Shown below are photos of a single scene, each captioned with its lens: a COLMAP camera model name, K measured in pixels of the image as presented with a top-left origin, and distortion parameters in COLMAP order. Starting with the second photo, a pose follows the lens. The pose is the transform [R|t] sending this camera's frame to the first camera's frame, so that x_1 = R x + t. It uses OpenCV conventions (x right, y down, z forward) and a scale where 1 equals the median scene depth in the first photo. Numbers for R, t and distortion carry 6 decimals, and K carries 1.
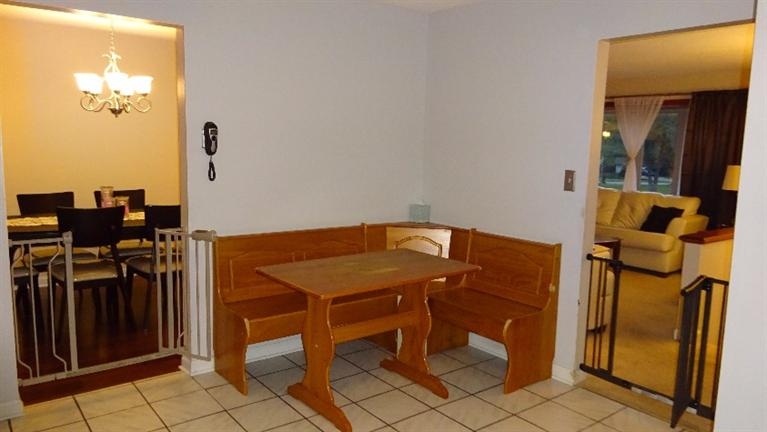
lens RADIAL K [[563.7, 0, 383.5], [0, 563.7, 216.0], [0, 0, 1]] dist [0.003753, 0.002534]
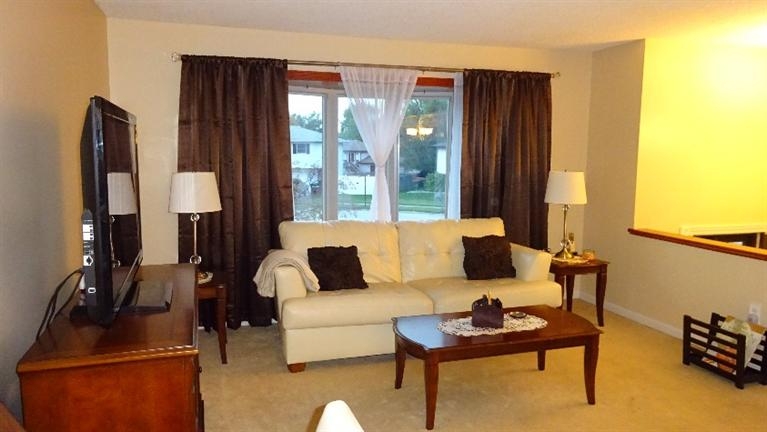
lens RADIAL K [[598.9, 0, 383.5], [0, 598.9, 216.0], [0, 0, 1]] dist [-0.000157, 0.000078]
pose [[0.334674, -0.142054, 0.931565, -0.198337], [0.126424, 0.986404, 0.104997, -0.123903], [-0.933815, 0.082632, 0.348083, 0.810191]]
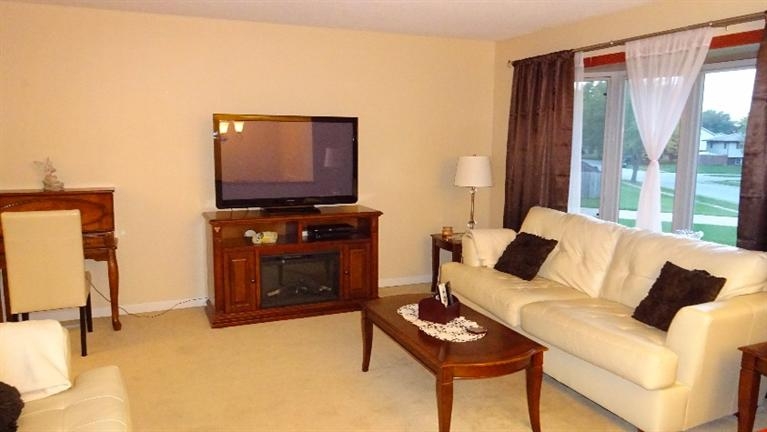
lens RADIAL K [[563.7, 0, 383.5], [0, 563.7, 216.0], [0, 0, 1]] dist [0.003753, 0.002534]
pose [[0.966039, 0.021432, -0.257505, 0.357045], [-0.022256, 0.999752, -0.000286, -0.049357], [0.257435, 0.006007, 0.966277, 0.474450]]
